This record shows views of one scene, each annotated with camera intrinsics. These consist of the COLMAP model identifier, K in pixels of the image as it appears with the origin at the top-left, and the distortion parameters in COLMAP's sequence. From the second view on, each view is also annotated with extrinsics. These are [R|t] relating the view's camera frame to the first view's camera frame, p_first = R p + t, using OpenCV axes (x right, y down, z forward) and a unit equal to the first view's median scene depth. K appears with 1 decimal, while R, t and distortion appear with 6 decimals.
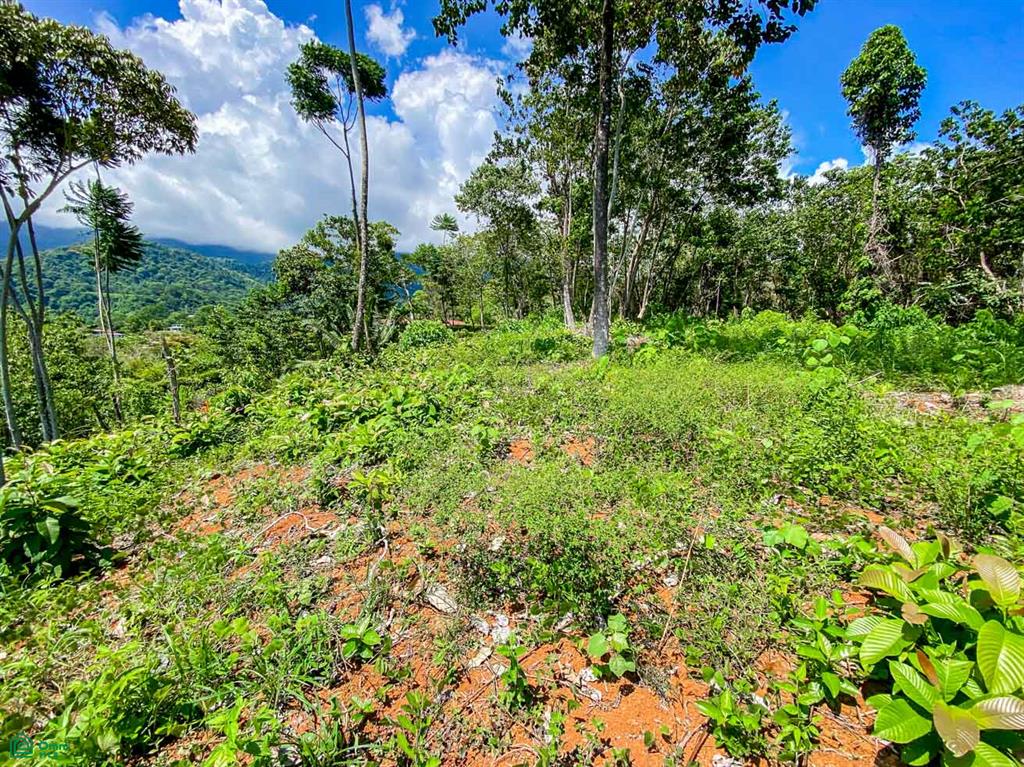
lens RADIAL K [[415.6, 0, 512.0], [0, 415.6, 383.5], [0, 0, 1]] dist [0.000741, -0.011683]
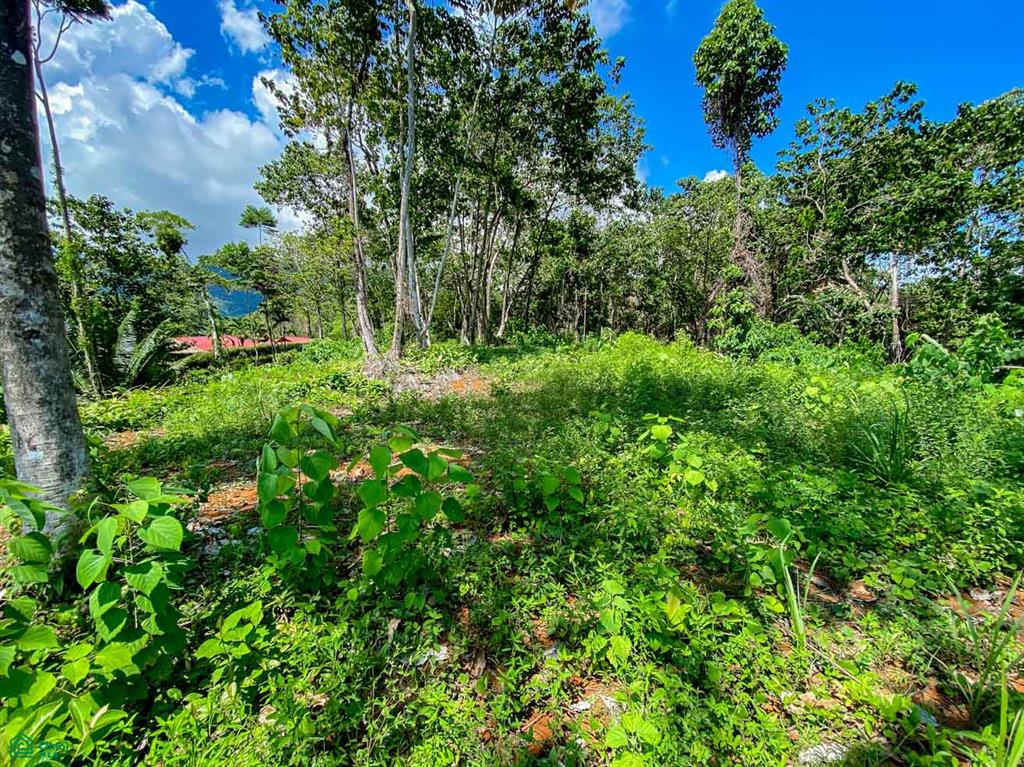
lens RADIAL K [[415.6, 0, 512.0], [0, 415.6, 383.5], [0, 0, 1]] dist [0.000741, -0.011683]
pose [[0.965775, -0.042774, 0.255829, 0.190065], [0.051467, 0.998299, -0.027378, -0.063992], [-0.254223, 0.039608, 0.966334, 0.297656]]
